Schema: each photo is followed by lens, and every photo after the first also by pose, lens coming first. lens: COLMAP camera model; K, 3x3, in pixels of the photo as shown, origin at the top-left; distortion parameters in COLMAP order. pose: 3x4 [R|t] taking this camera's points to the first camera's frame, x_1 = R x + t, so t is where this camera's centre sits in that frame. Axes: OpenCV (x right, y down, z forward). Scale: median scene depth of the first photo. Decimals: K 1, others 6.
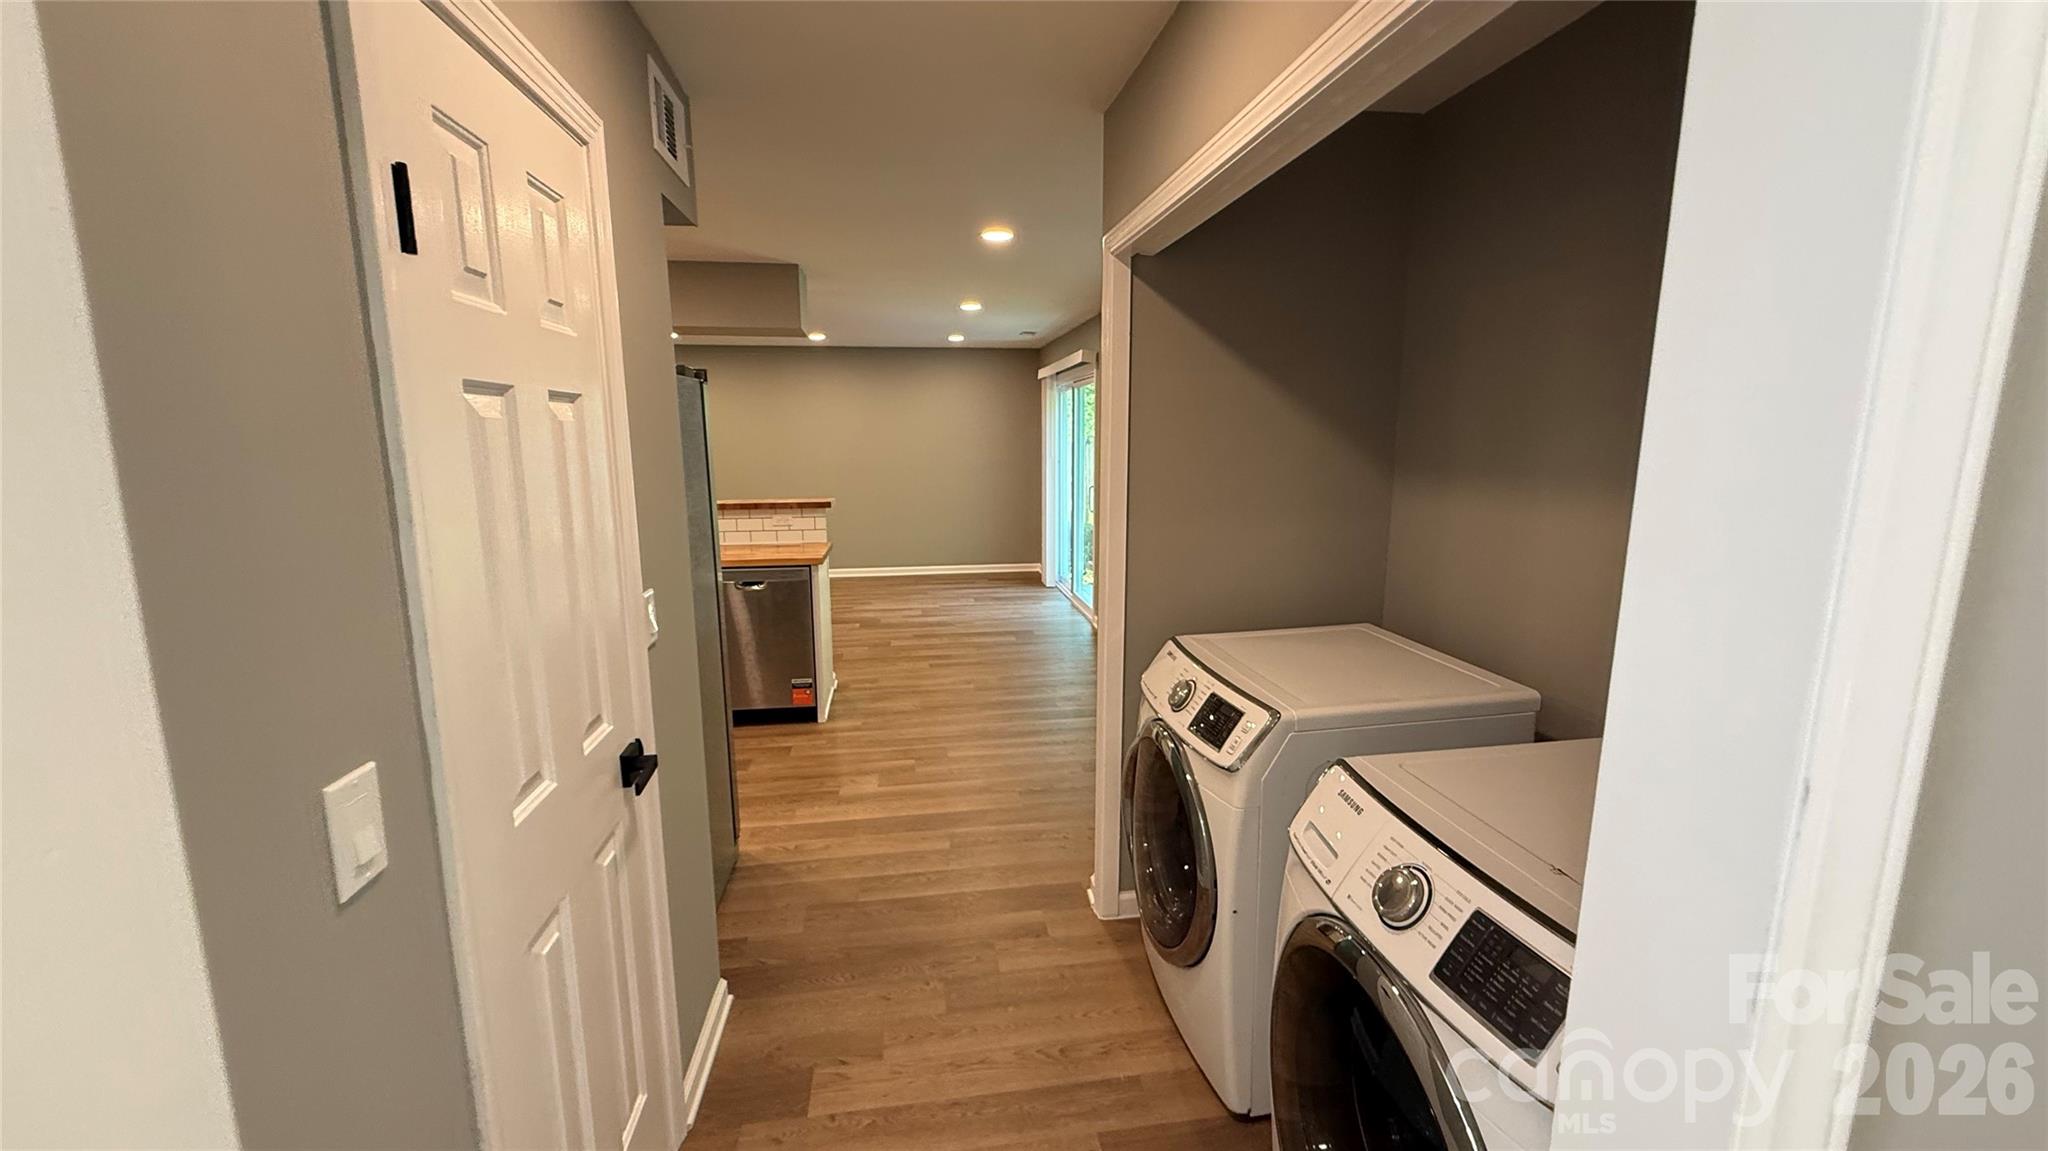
lens RADIAL K [[815.0, 0, 1022.6], [0, 815.0, 580.8], [0, 0, 1]] dist [-0.000062, -0.000306]
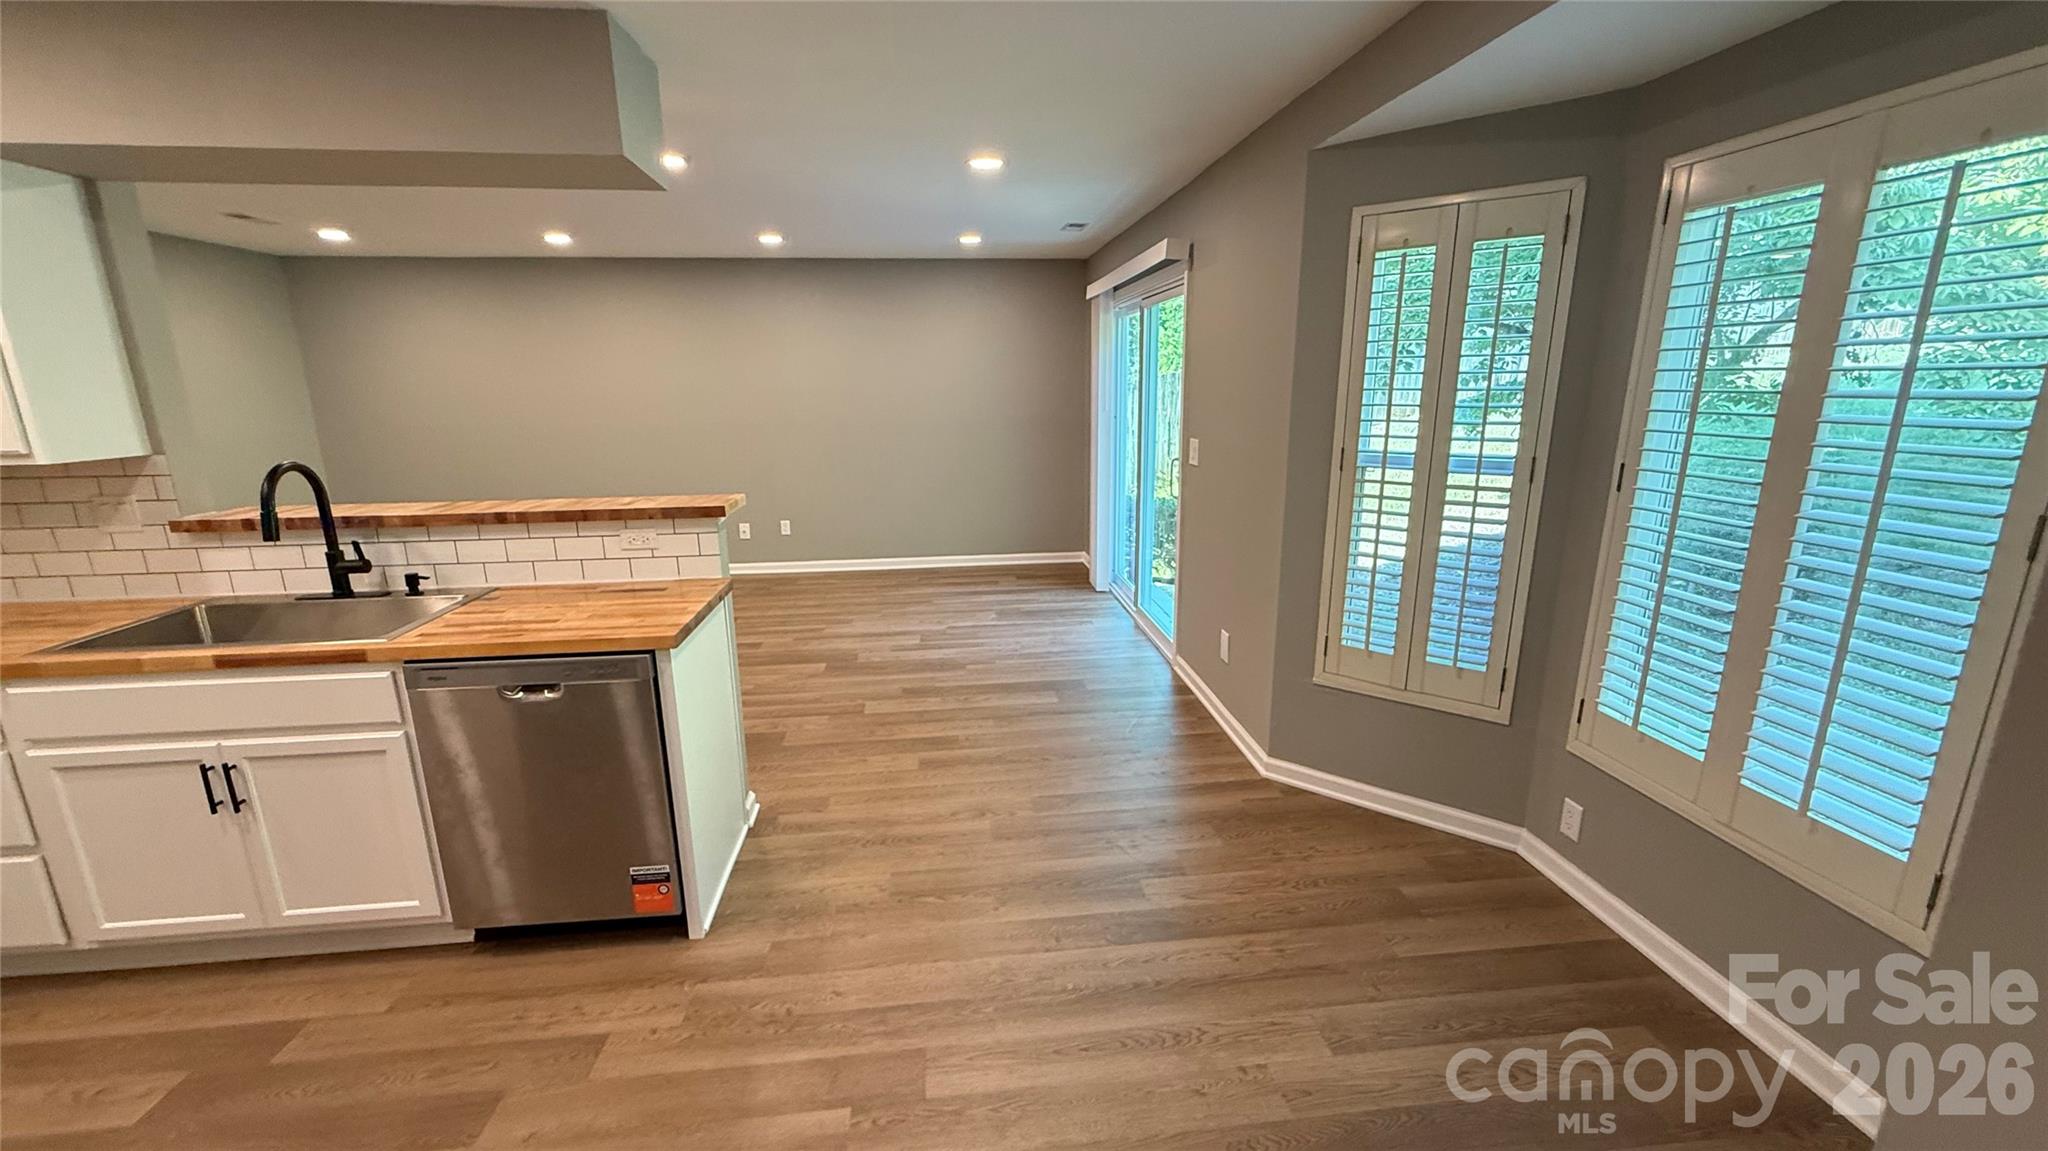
lens RADIAL K [[815.0, 0, 1022.6], [0, 815.0, 580.8], [0, 0, 1]] dist [-0.000062, -0.000306]
pose [[0.999337, 0.000962, -0.036402, -0.013727], [0.001363, 0.997963, 0.063785, -0.064671], [0.036389, -0.063792, 0.997300, 0.366242]]
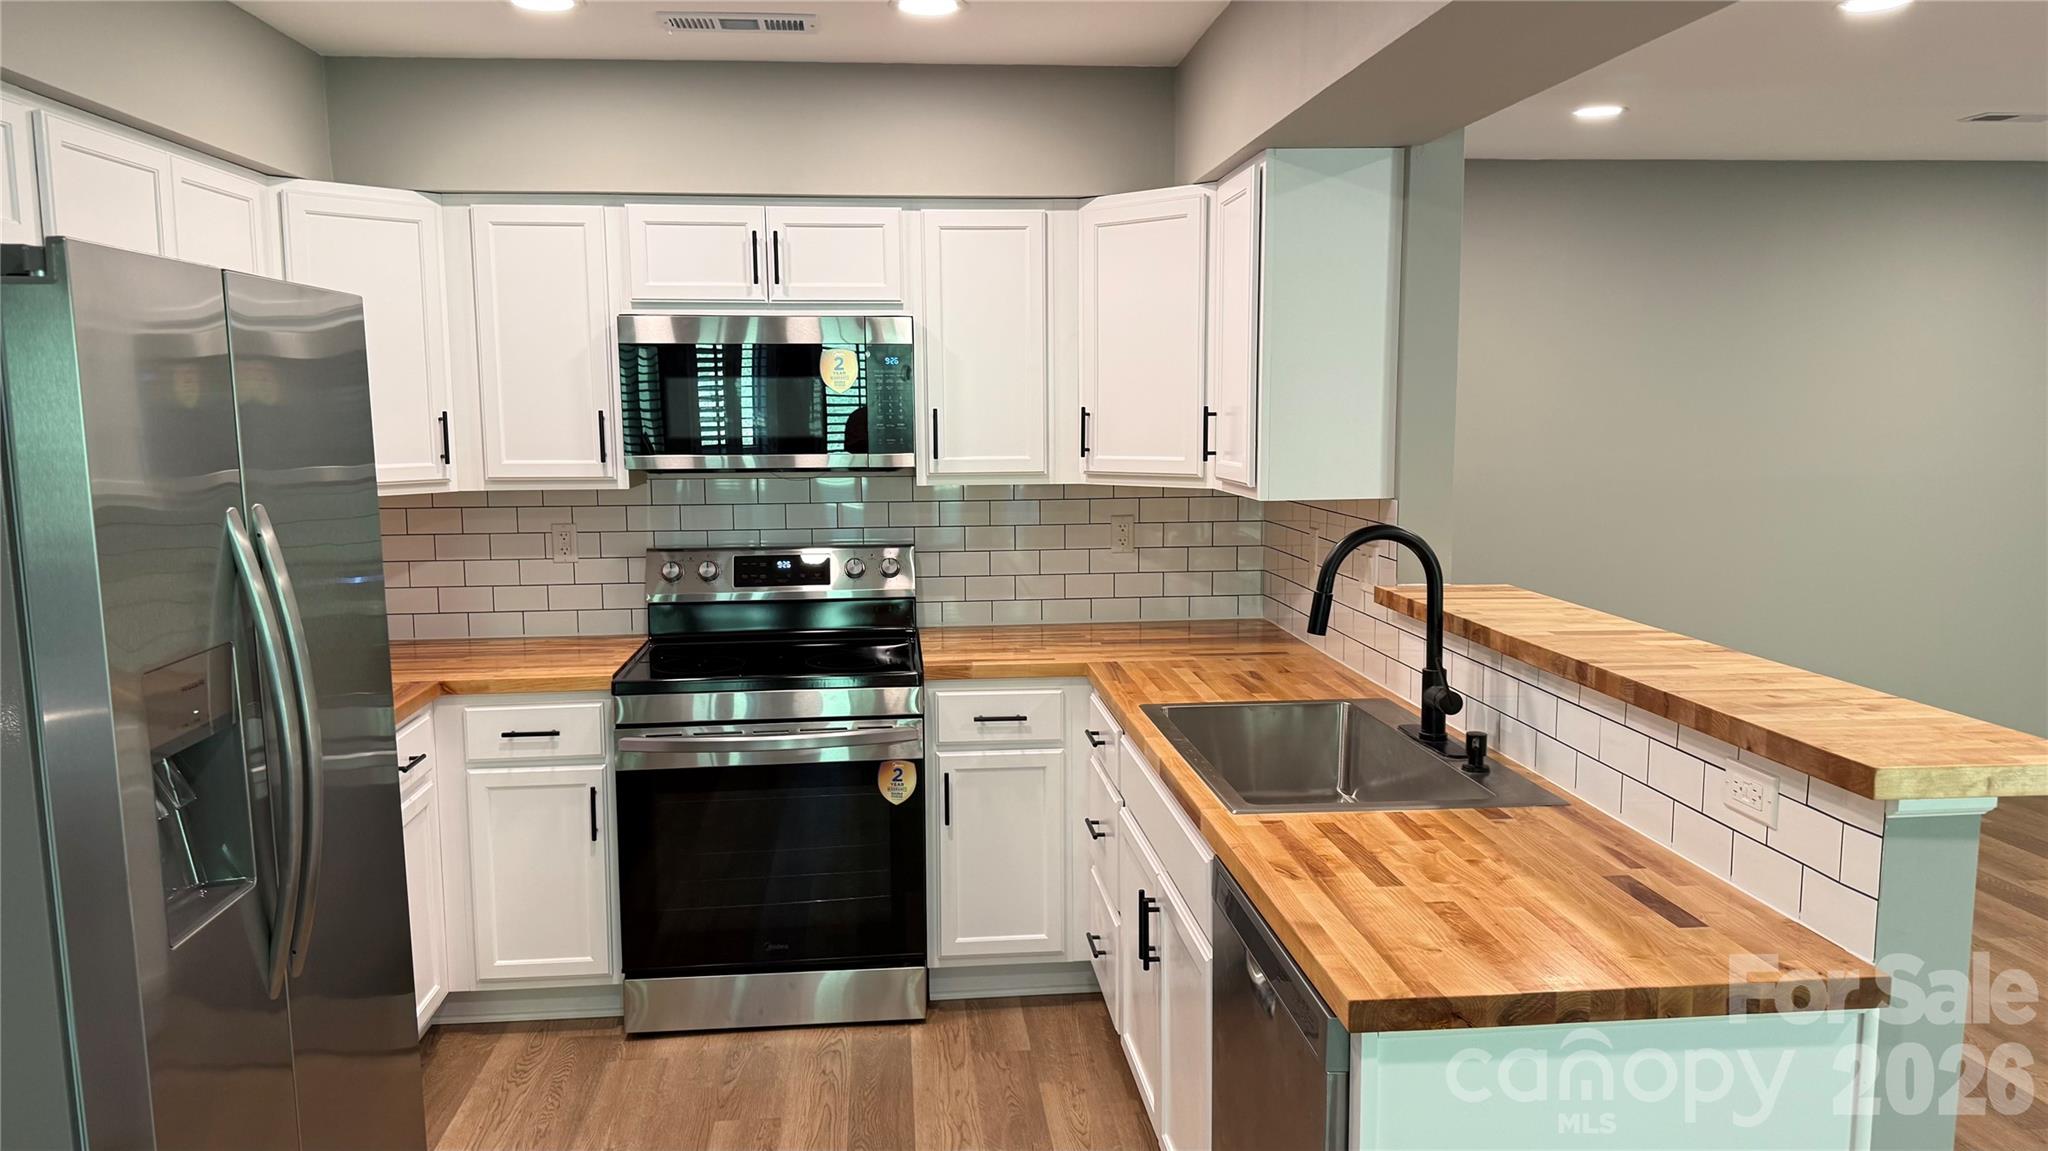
lens RADIAL K [[1428.8, 0, 1012.8], [0, 1428.8, 569.3], [0, 0, 1]] dist [0.142431, -0.240061]
pose [[-0.056325, 0.118352, -0.991373, 0.082081], [-0.166834, 0.977873, 0.126219, -0.119383], [0.984375, 0.172504, -0.035333, 0.639412]]
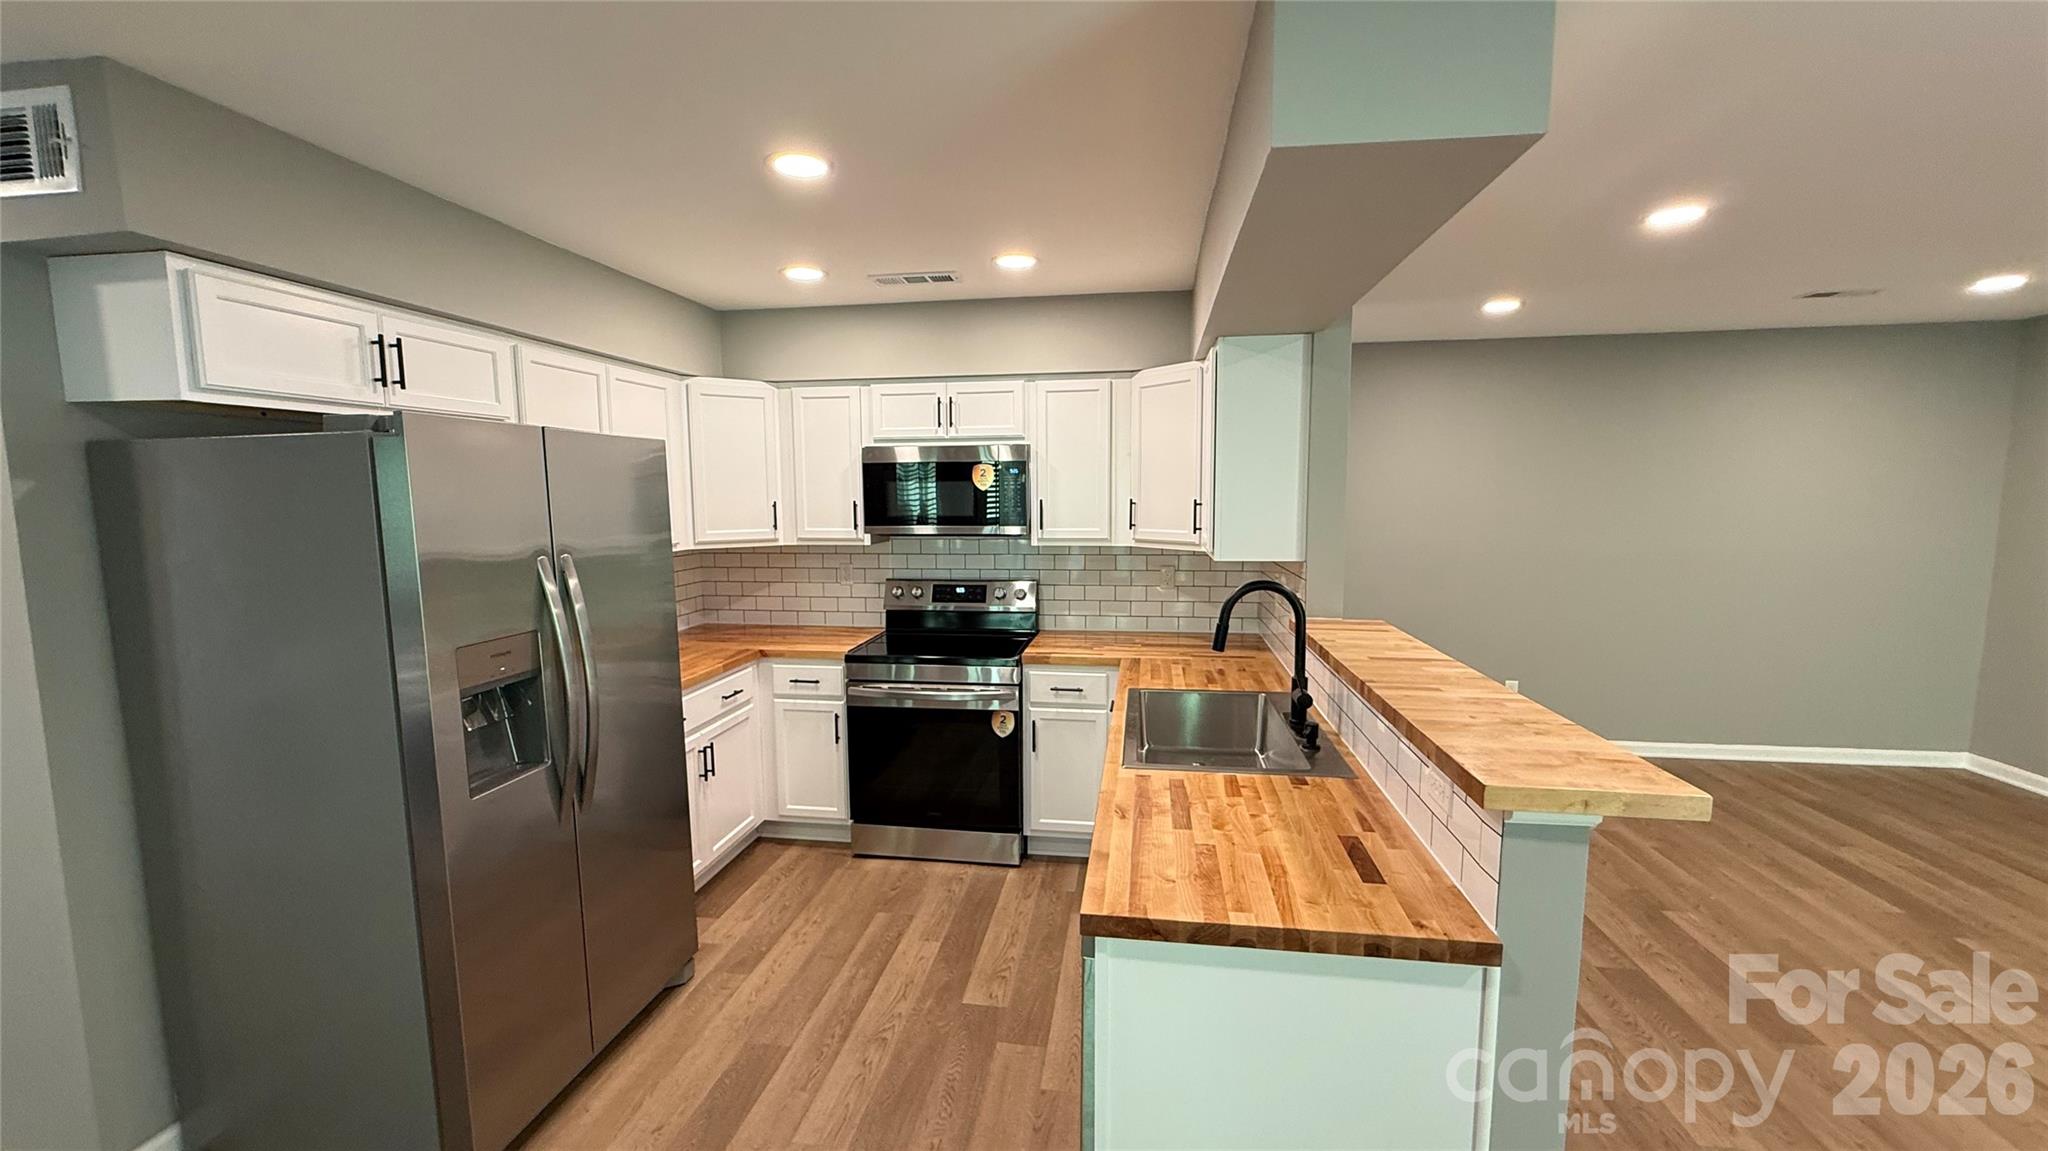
lens RADIAL K [[815.0, 0, 1022.6], [0, 815.0, 580.8], [0, 0, 1]] dist [-0.000062, -0.000306]
pose [[-0.292542, 0.105573, -0.950407, 0.027237], [-0.161901, 0.974070, 0.158036, -0.137264], [0.942447, 0.200104, -0.267864, 0.729151]]
